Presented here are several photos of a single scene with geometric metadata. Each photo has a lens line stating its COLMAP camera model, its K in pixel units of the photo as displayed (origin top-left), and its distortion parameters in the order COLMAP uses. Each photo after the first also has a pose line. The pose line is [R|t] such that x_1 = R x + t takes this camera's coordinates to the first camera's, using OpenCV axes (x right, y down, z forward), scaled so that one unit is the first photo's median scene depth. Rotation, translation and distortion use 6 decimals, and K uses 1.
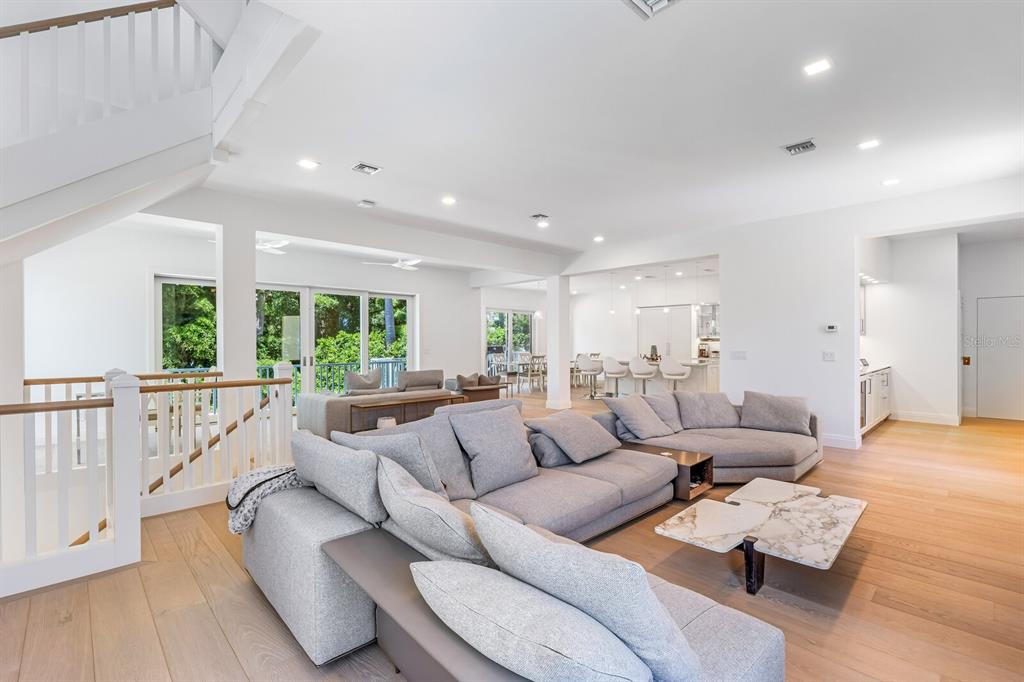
lens RADIAL K [[467.8, 0, 512.0], [0, 467.8, 341.0], [0, 0, 1]] dist [-0.000605, -0.000223]
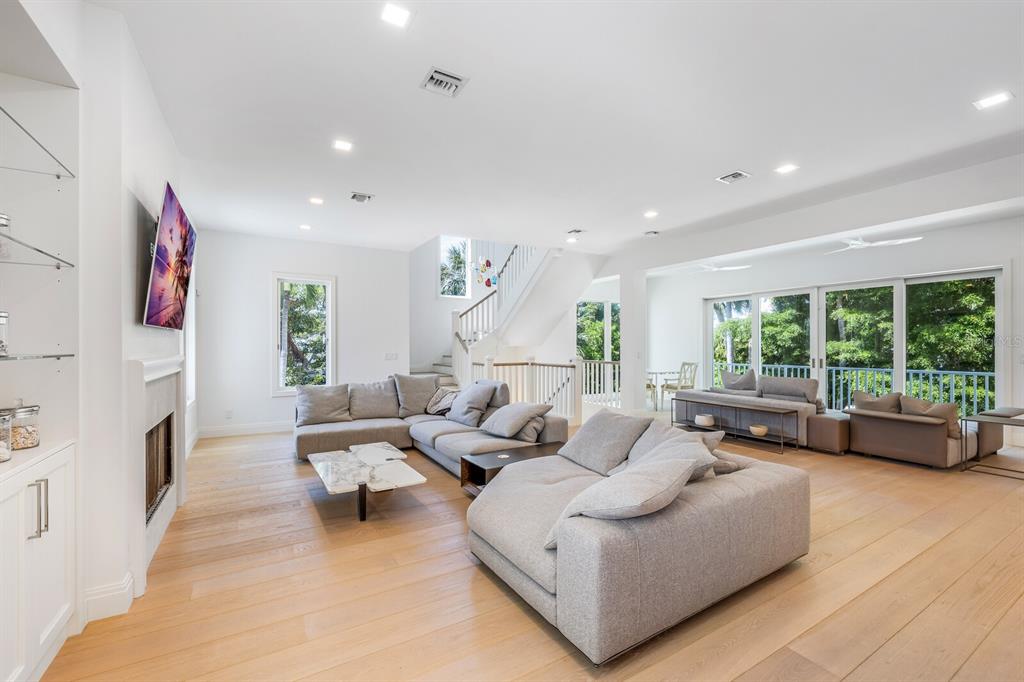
lens RADIAL K [[434.4, 0, 512.0], [0, 434.4, 341.0], [0, 0, 1]] dist [-0.001266, -0.000171]
pose [[-0.238197, -0.003023, -0.971212, 1.177204], [0.002683, 0.999989, -0.003770, -0.002232], [0.971213, -0.003504, -0.238186, 1.185315]]
